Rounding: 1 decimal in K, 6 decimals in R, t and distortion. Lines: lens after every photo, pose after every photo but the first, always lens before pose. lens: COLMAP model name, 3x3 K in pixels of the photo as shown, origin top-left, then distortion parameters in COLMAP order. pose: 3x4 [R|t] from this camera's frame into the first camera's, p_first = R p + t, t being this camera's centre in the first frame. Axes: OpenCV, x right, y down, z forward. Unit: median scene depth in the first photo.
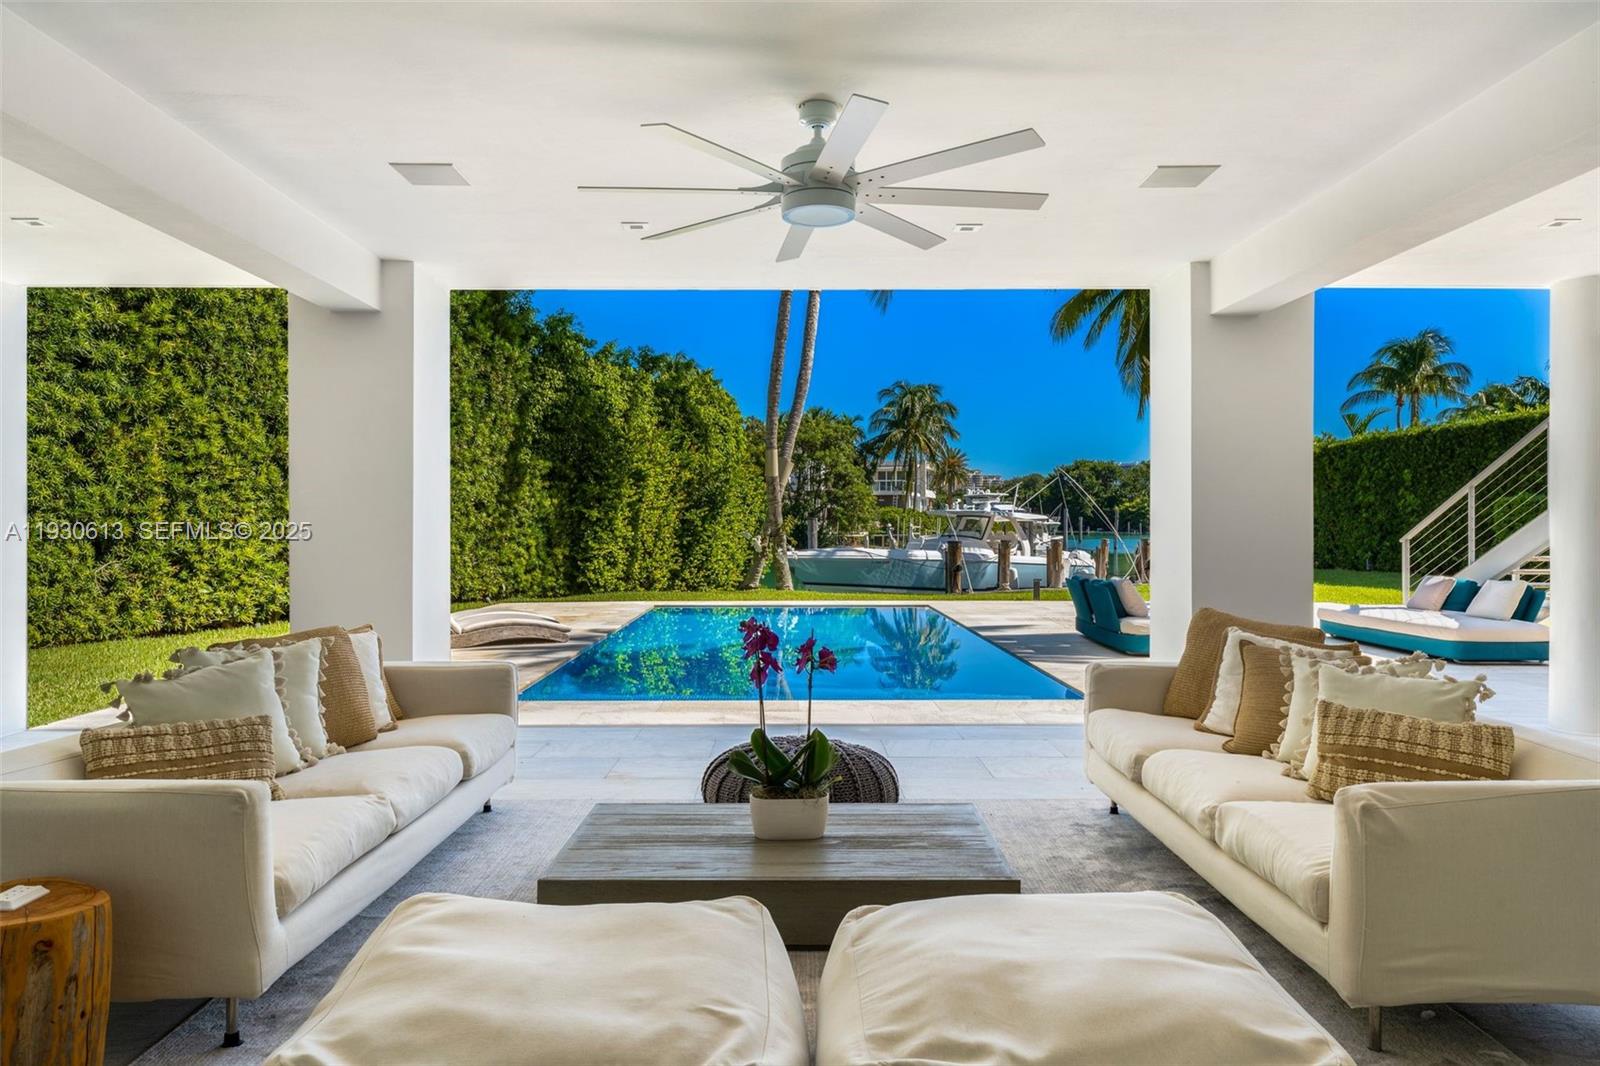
lens RADIAL K [[1078.6, 0, 798.9], [0, 1078.6, 525.5], [0, 0, 1]] dist [0.003627, -0.000012]
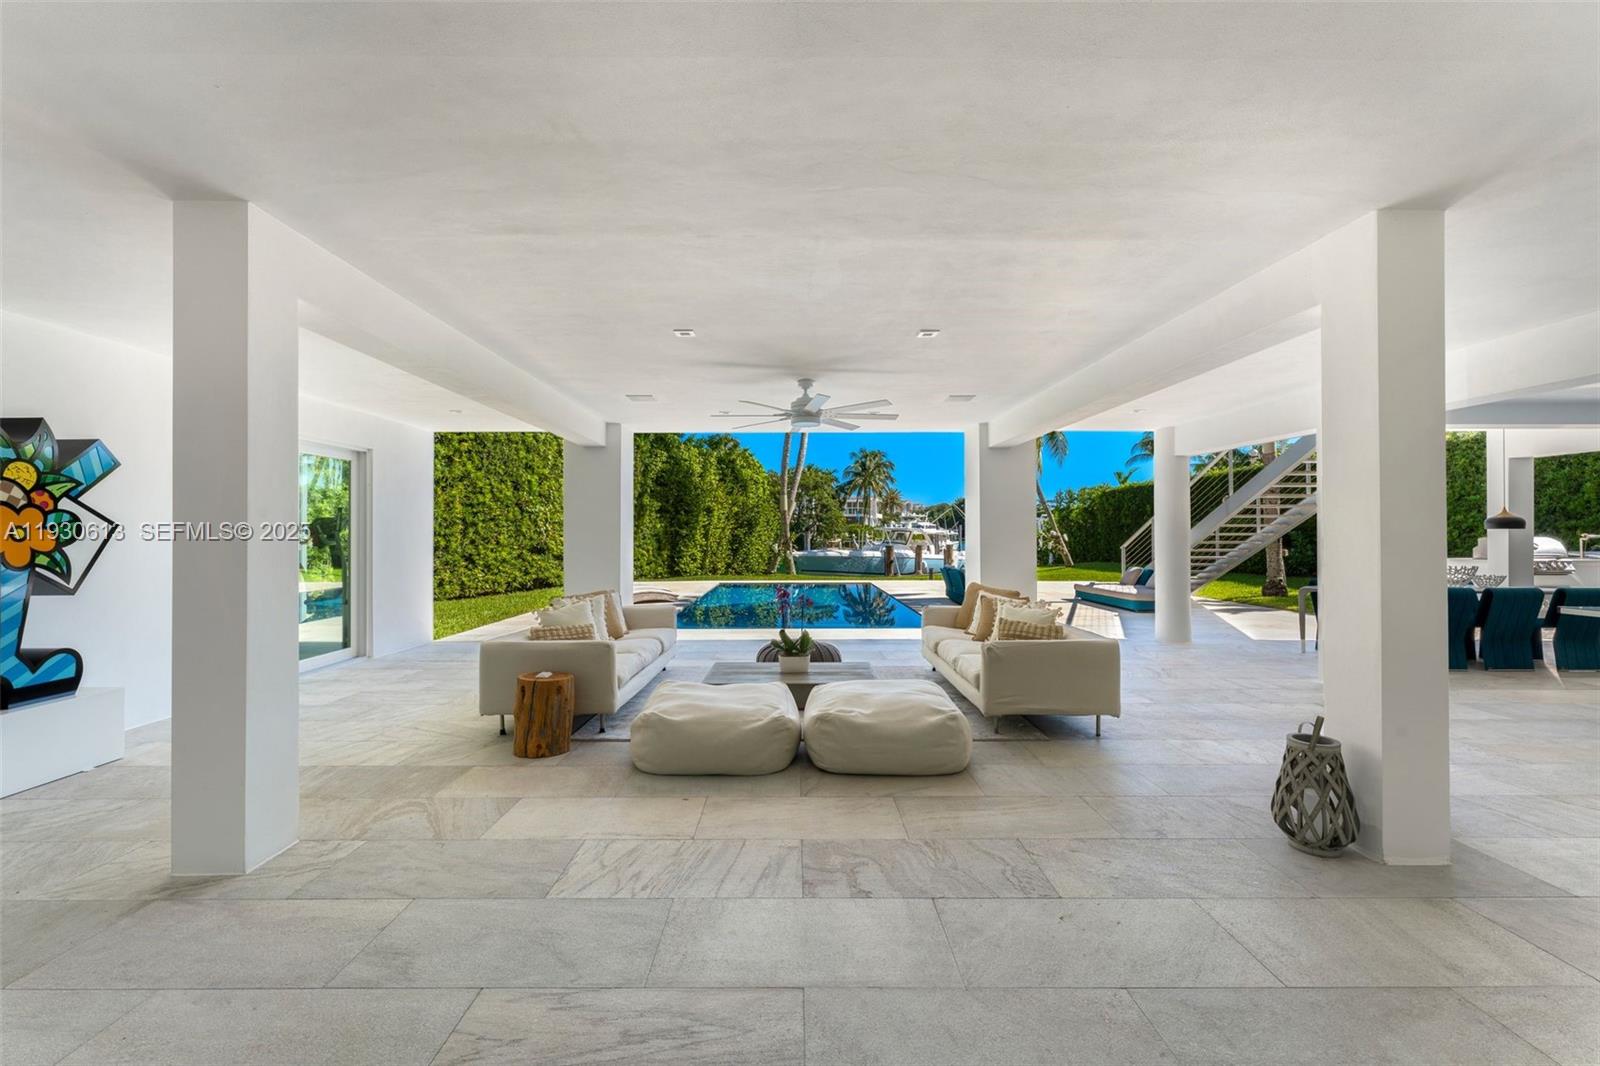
lens RADIAL K [[666.0, 0, 799.8], [0, 666.0, 529.5], [0, 0, 1]] dist [-0.000877, -0.000105]
pose [[1.000000, -0.000776, 0.000543, 0.000582], [0.000780, 0.999973, -0.007272, -0.006725], [-0.000537, 0.007272, 0.999973, -0.106774]]
